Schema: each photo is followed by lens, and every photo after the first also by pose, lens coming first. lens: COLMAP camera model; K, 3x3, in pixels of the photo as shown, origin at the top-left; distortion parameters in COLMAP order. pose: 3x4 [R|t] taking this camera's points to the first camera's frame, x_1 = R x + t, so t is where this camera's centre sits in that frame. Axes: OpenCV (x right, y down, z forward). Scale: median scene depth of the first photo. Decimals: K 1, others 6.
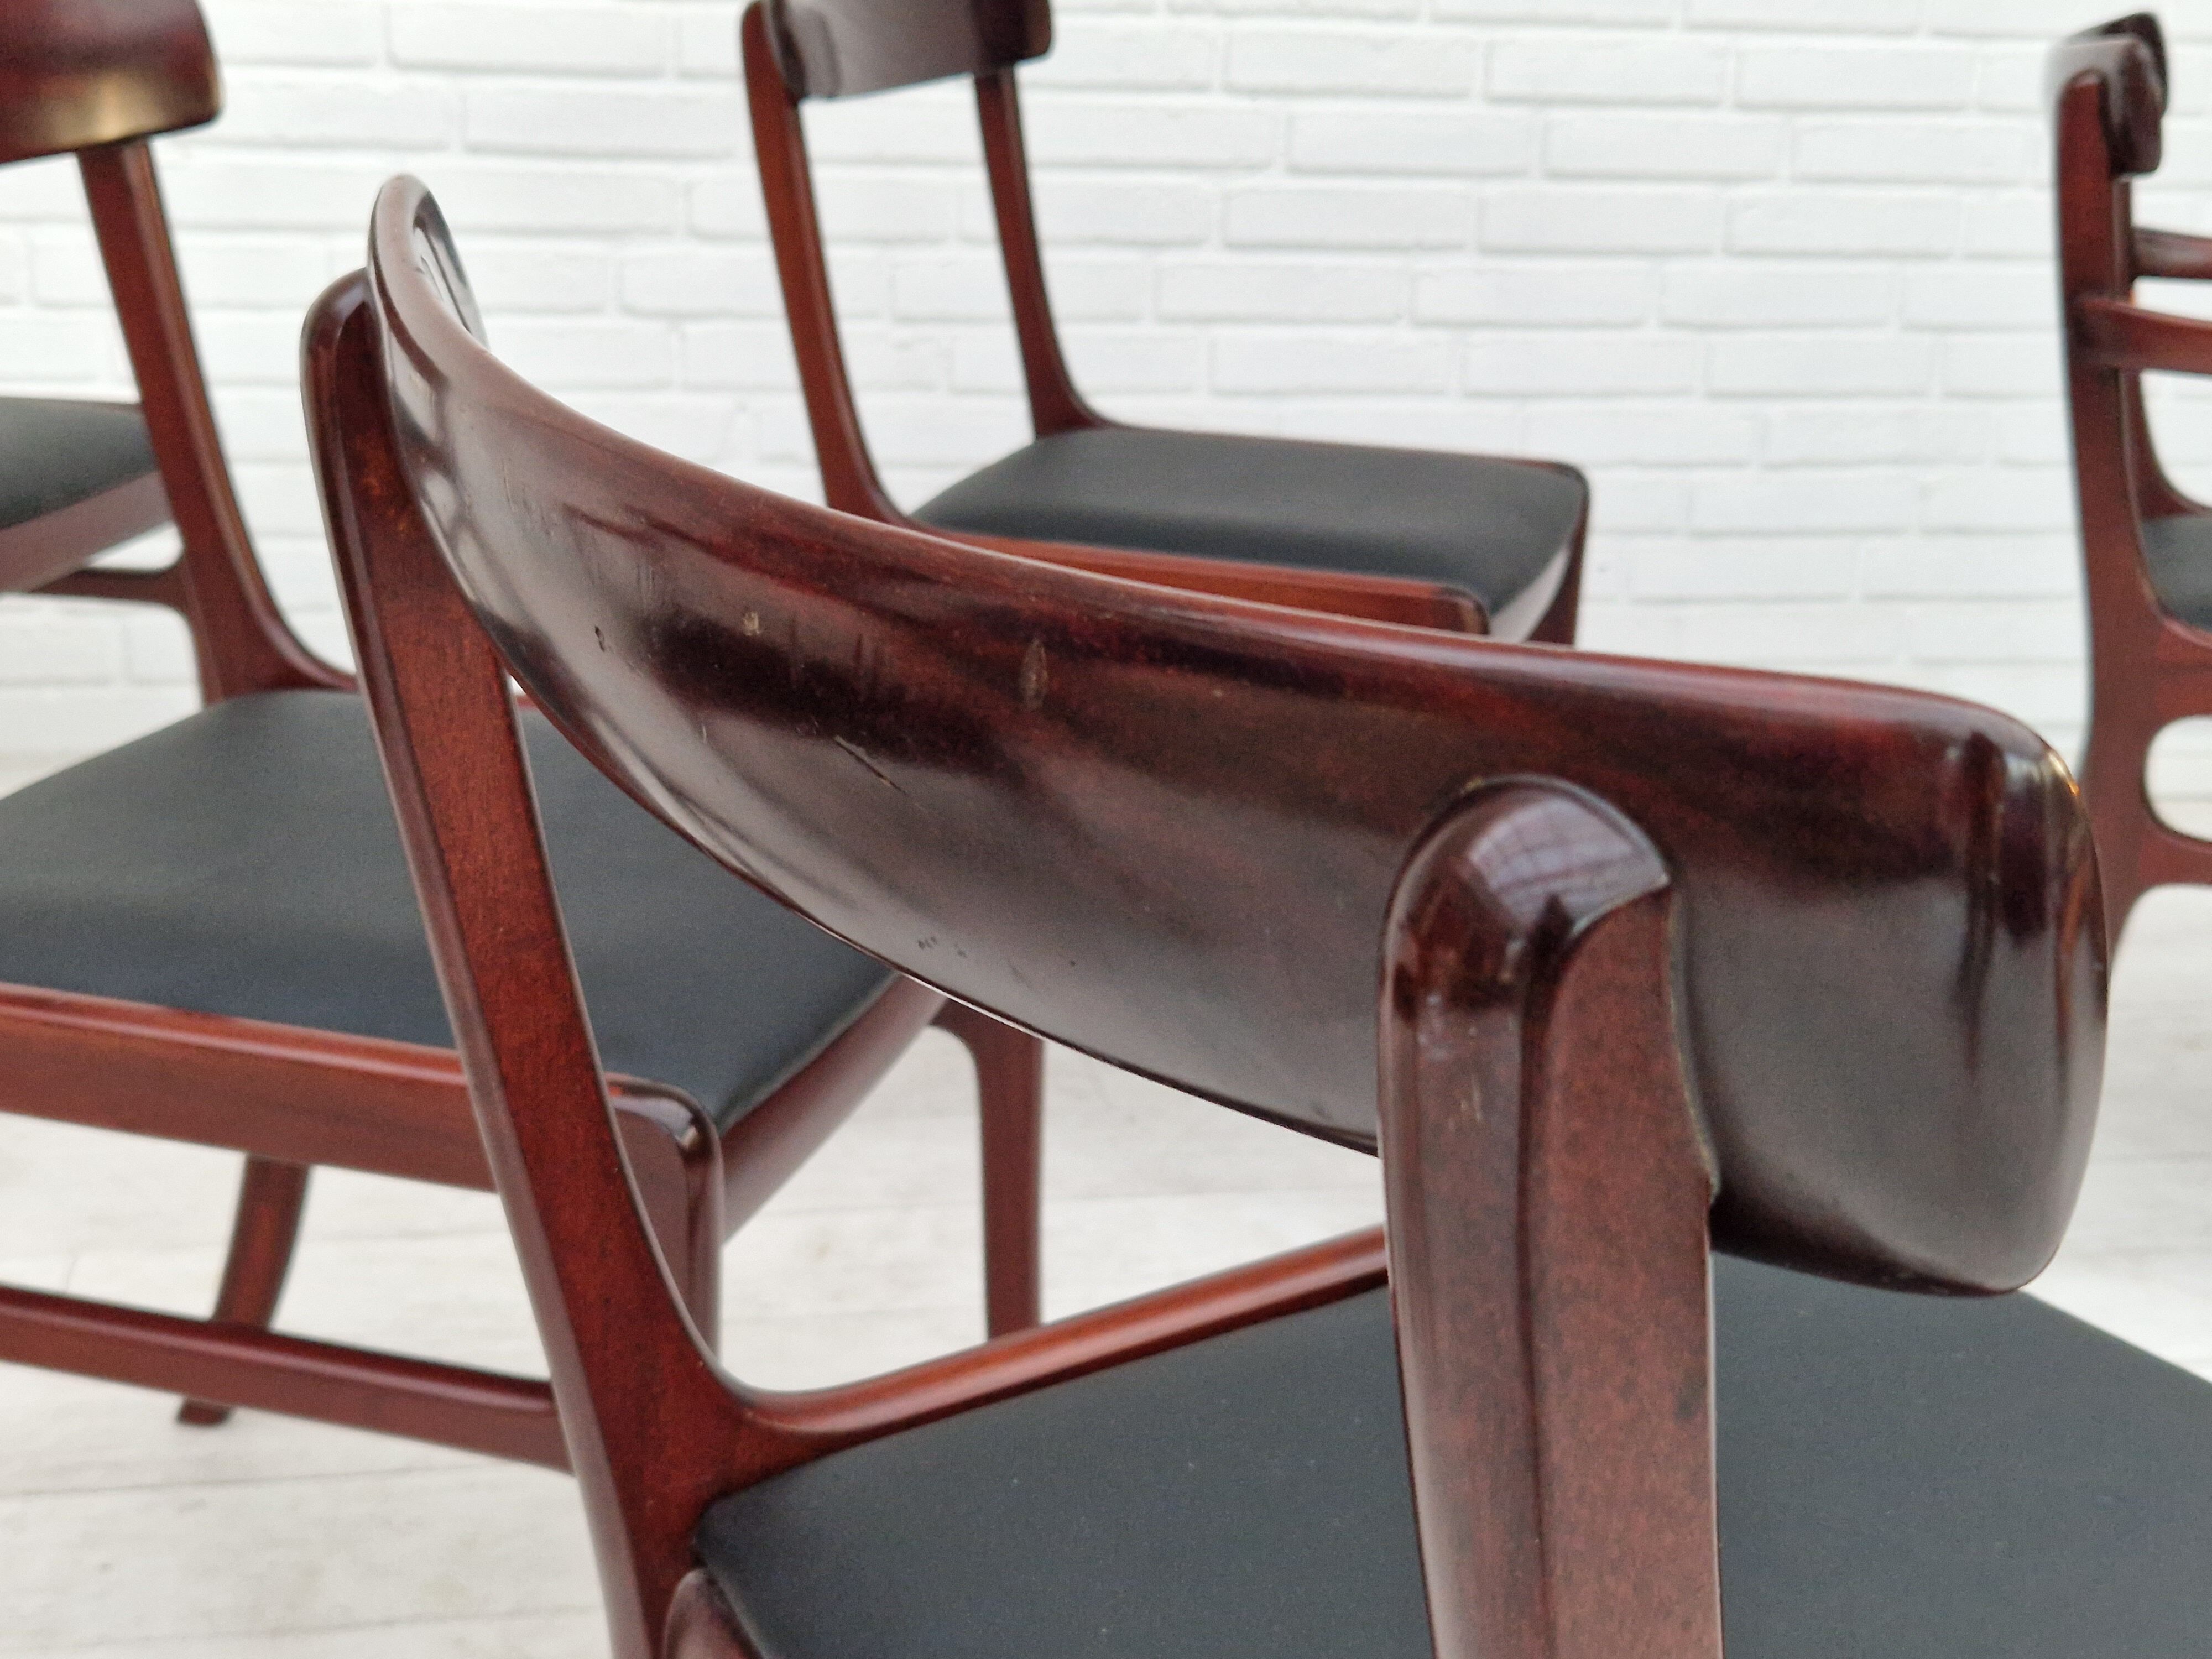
lens RADIAL K [[2855.1, 0, 1114.4], [0, 2855.1, 837.8], [0, 0, 1]] dist [0.068001, 0.000000]
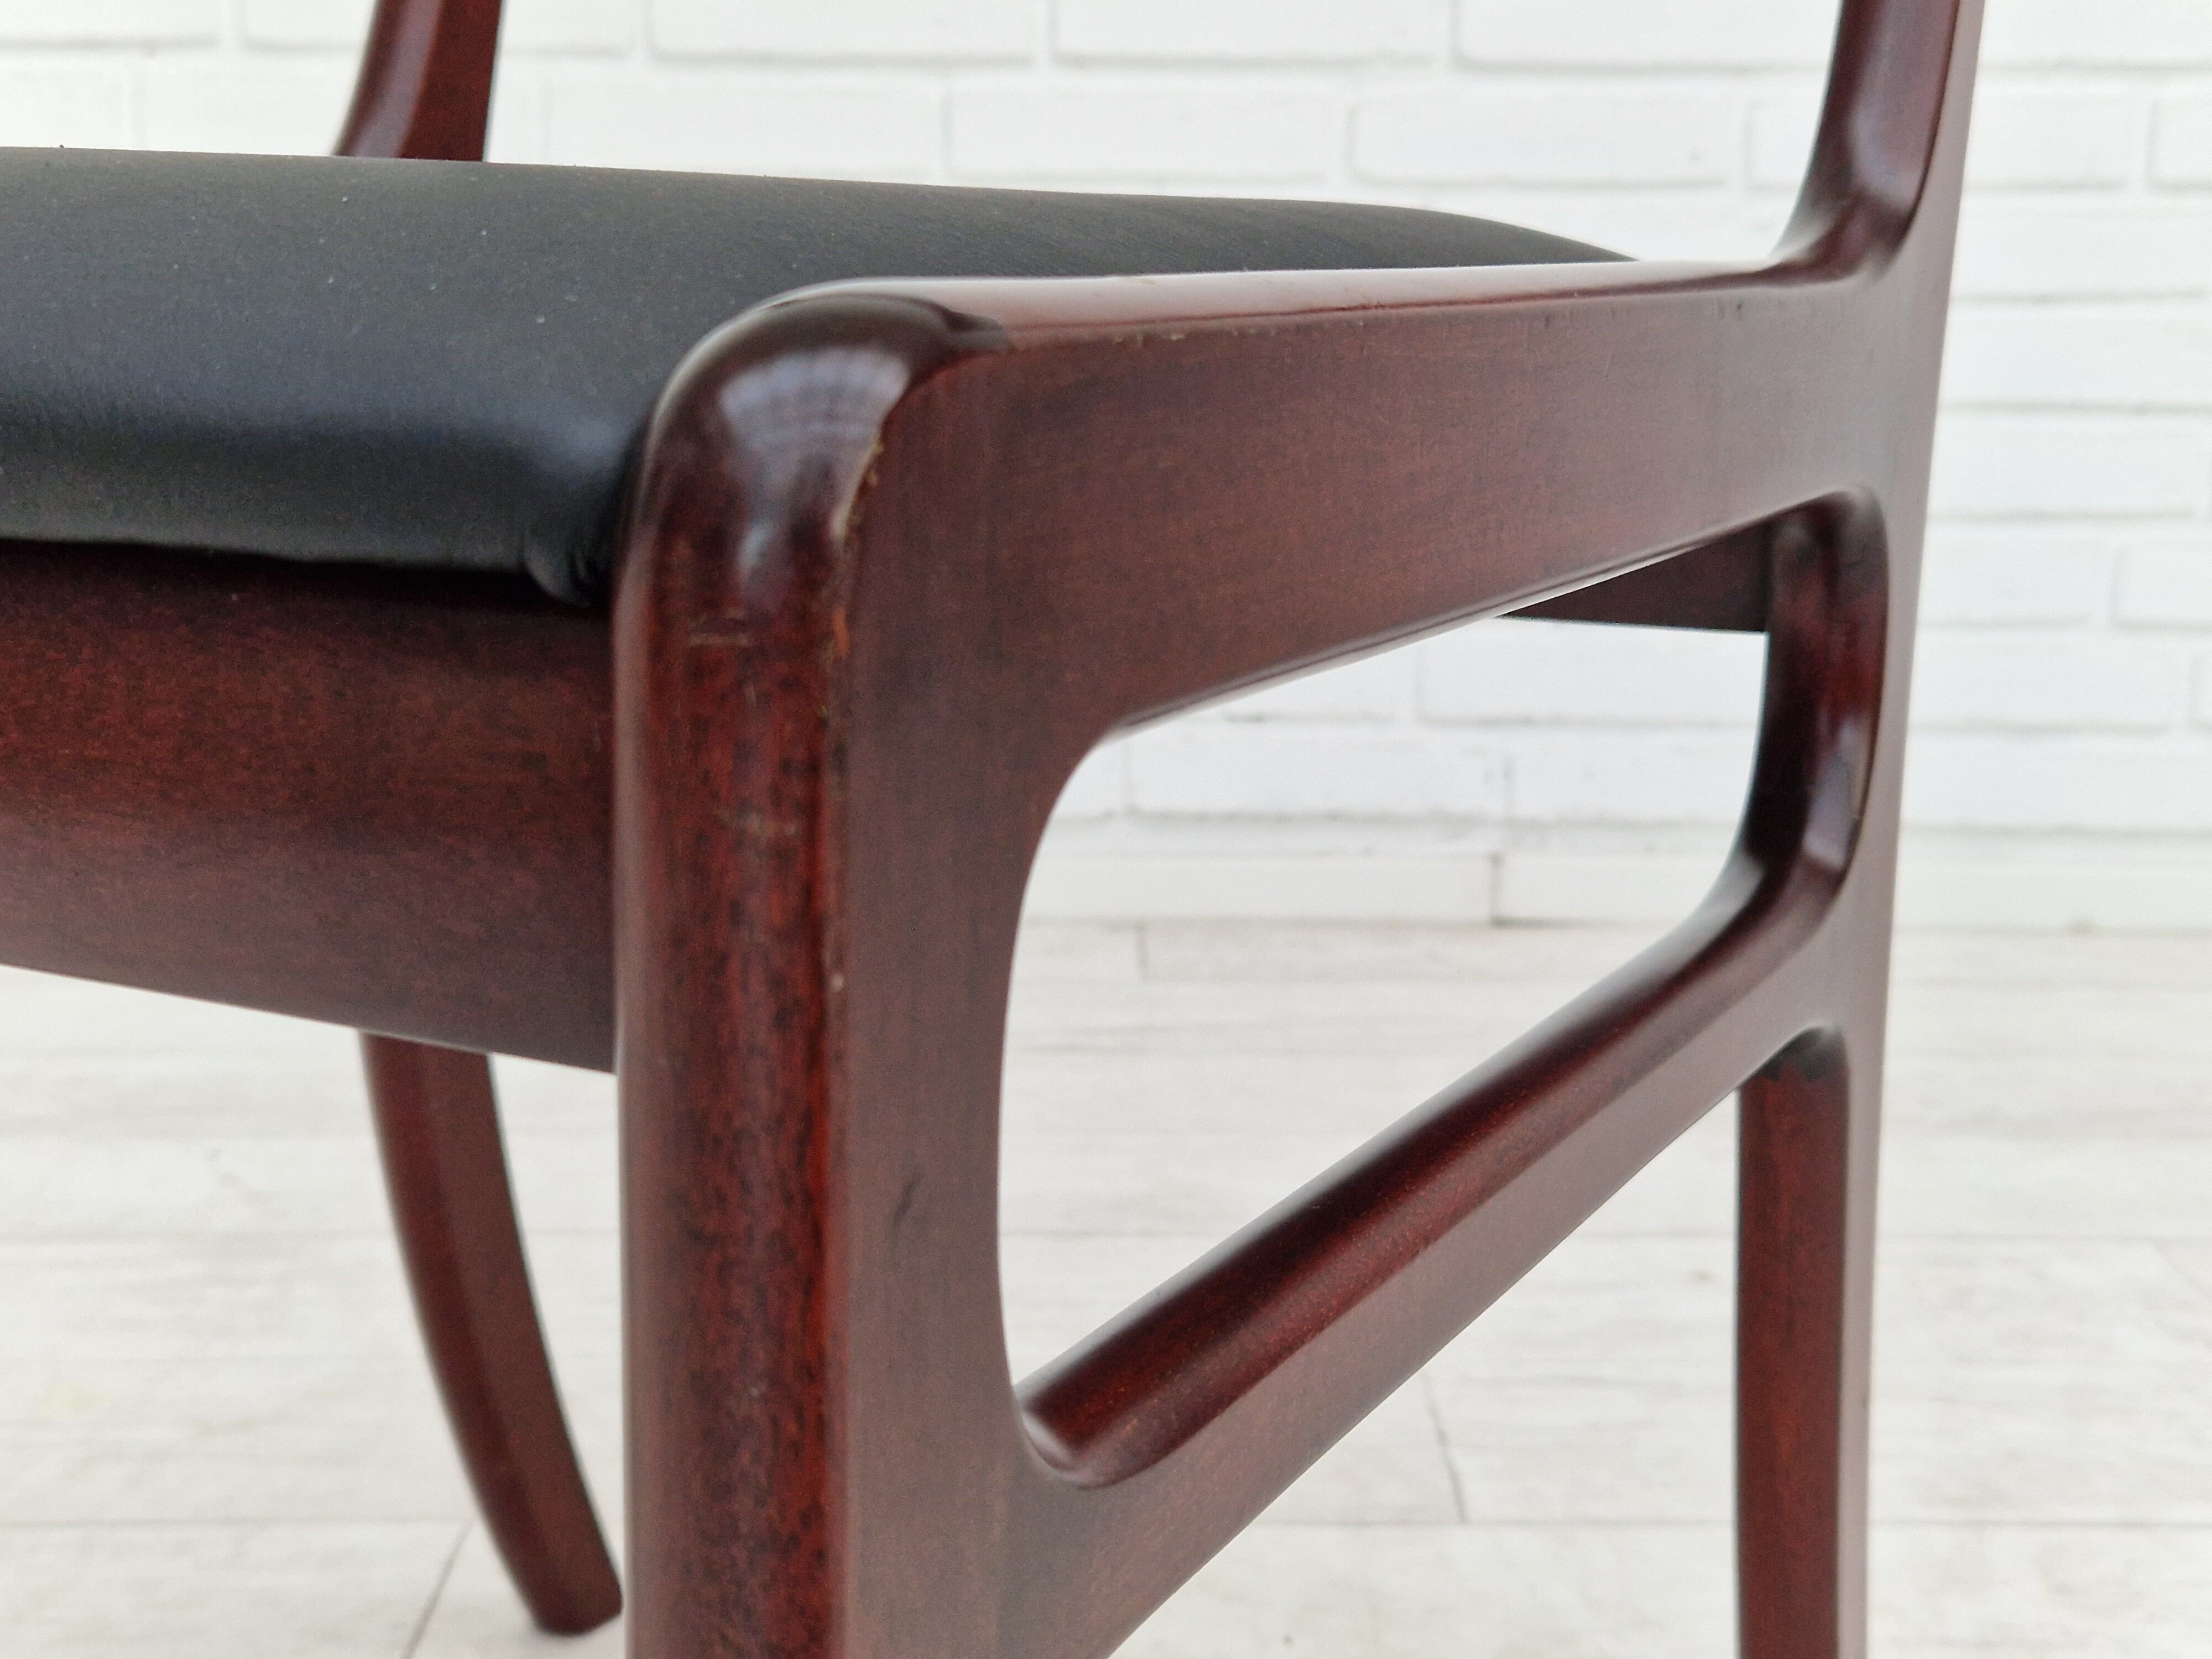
lens RADIAL K [[2855.1, 0, 1116.0], [0, 2855.1, 831.1], [0, 0, 1]] dist [0.068001, 0.000000]
pose [[0.982918, 0.011017, -0.183715, -0.096913], [-0.031790, 0.993366, -0.110516, 0.048490], [0.181279, 0.114468, 0.976747, 0.327710]]
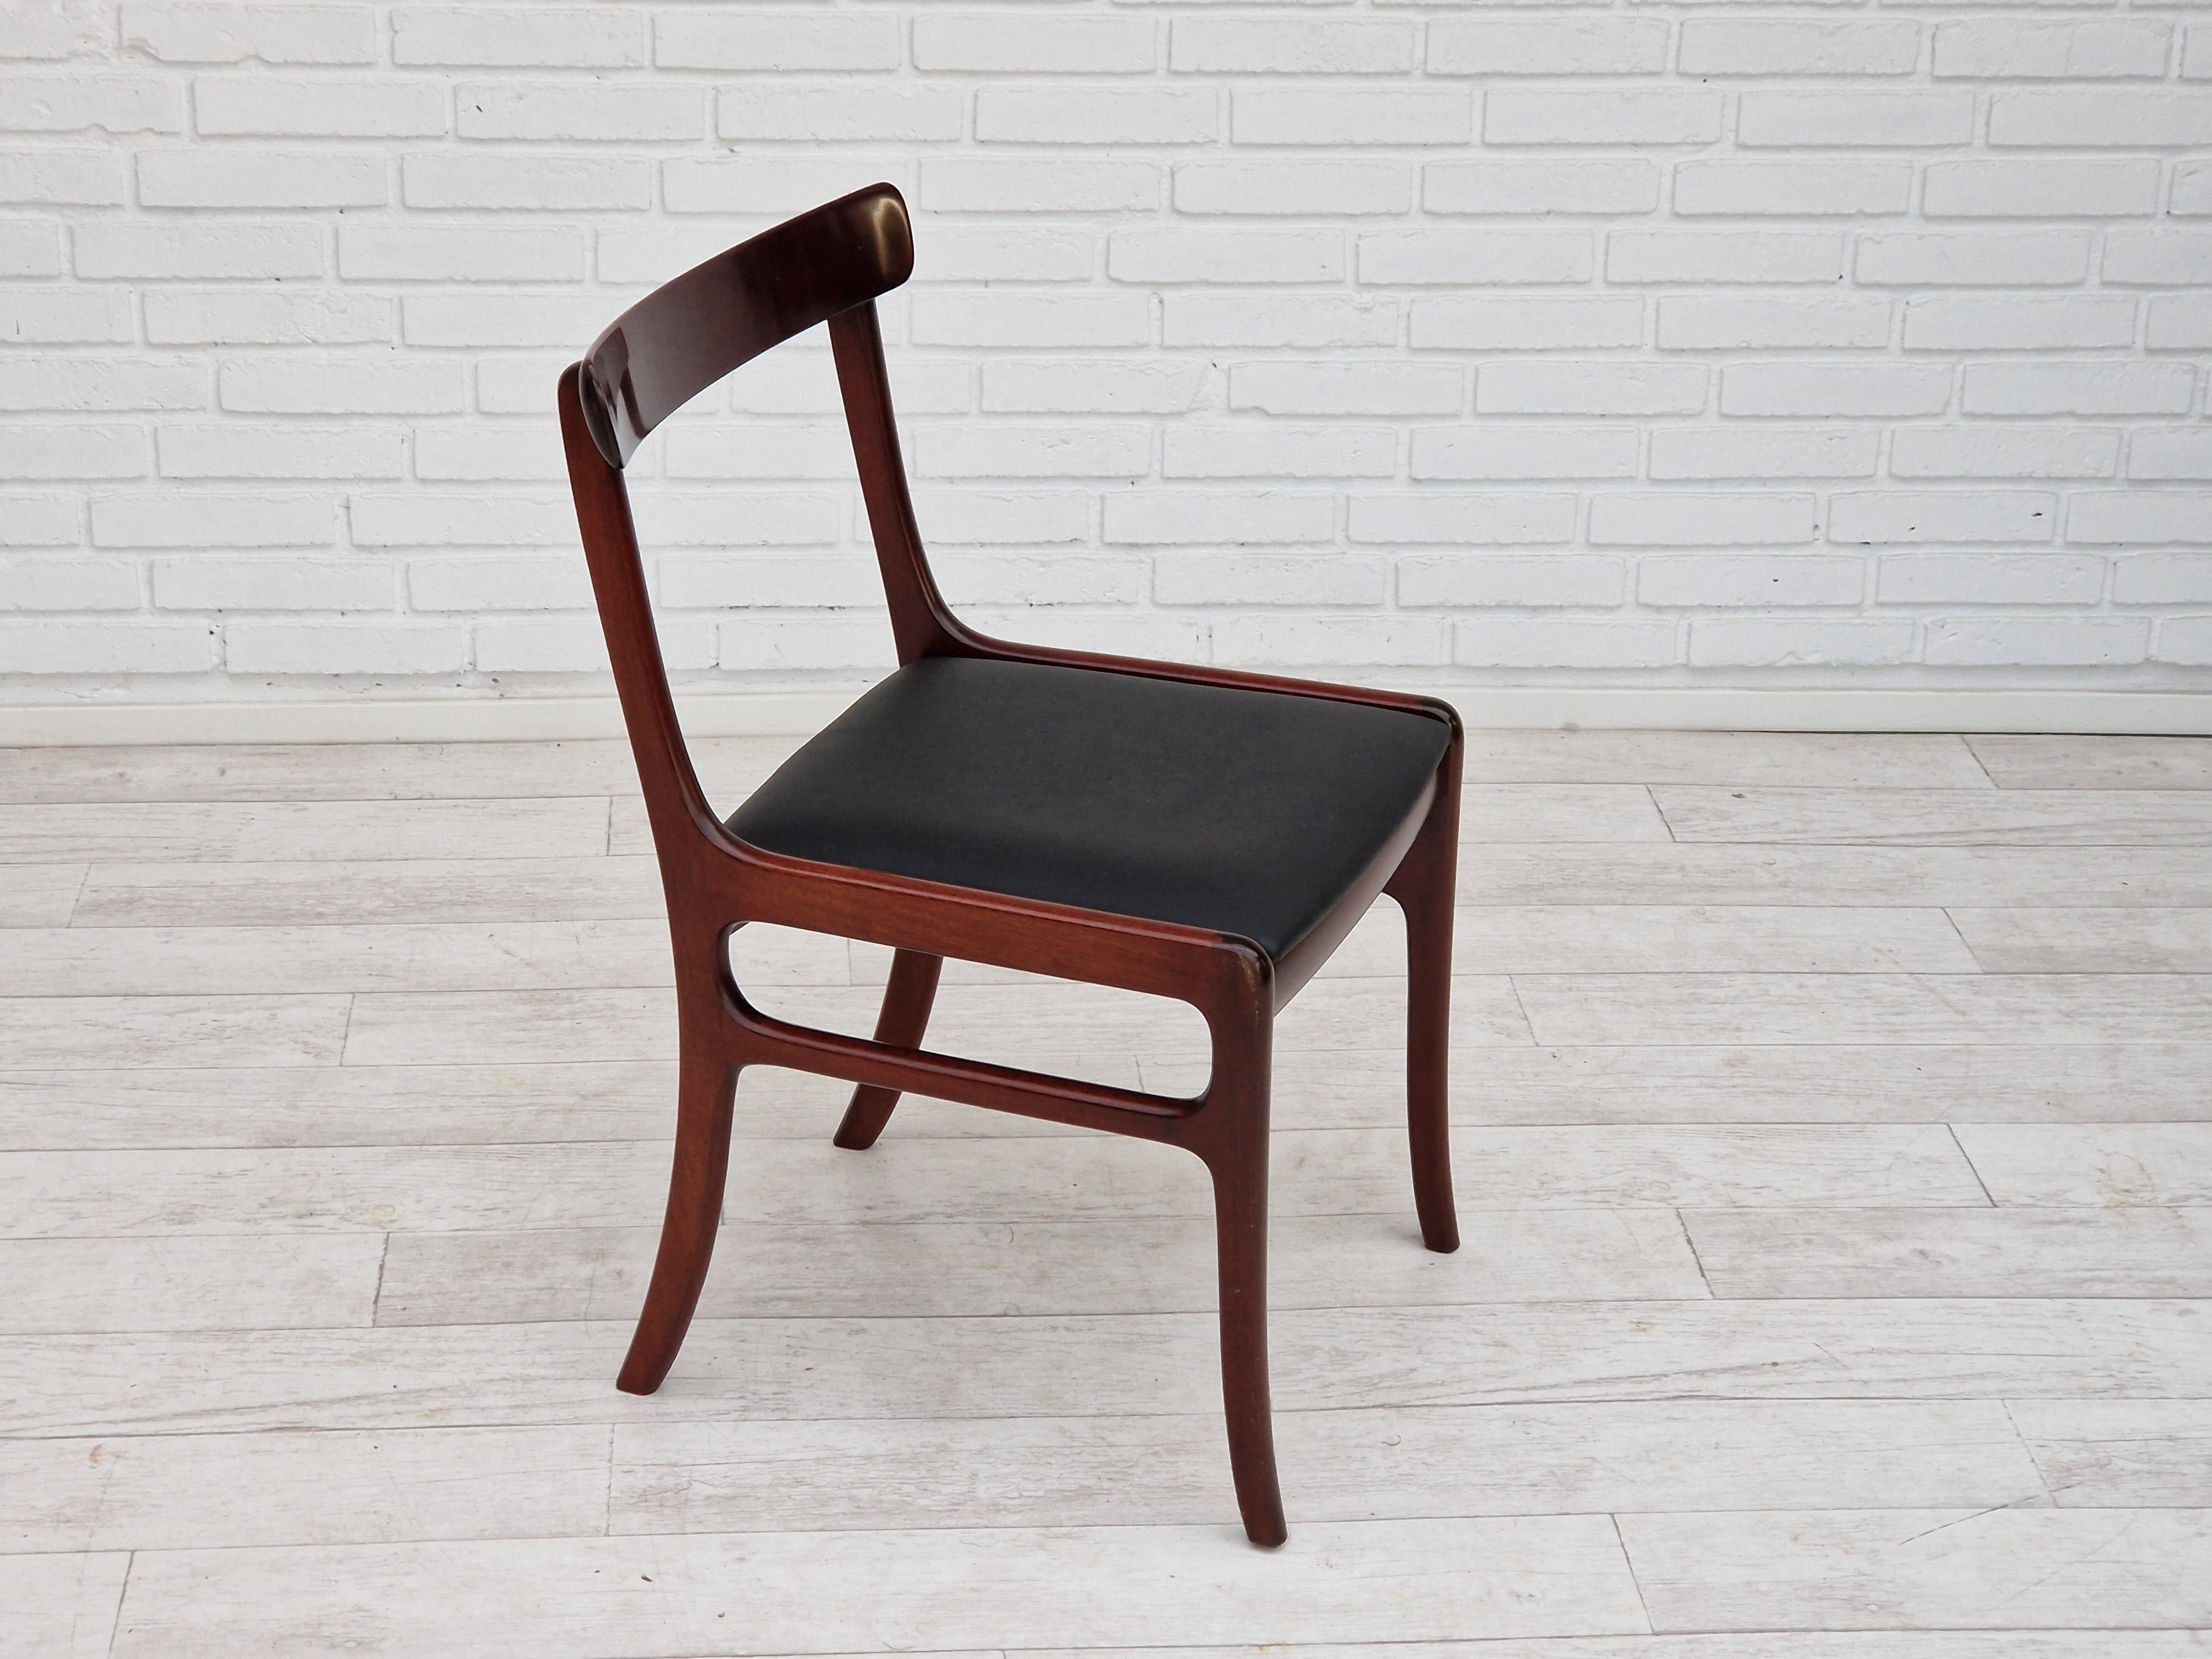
lens RADIAL K [[4207.8, 0, 1098.9], [0, 4207.8, 824.2], [0, 0, 1]] dist [0.051012, 0.000000]
pose [[0.993656, 0.031437, -0.107975, 0.003132], [-0.022654, 0.996405, 0.081629, -0.106354], [0.110153, -0.078665, 0.990797, -0.579557]]
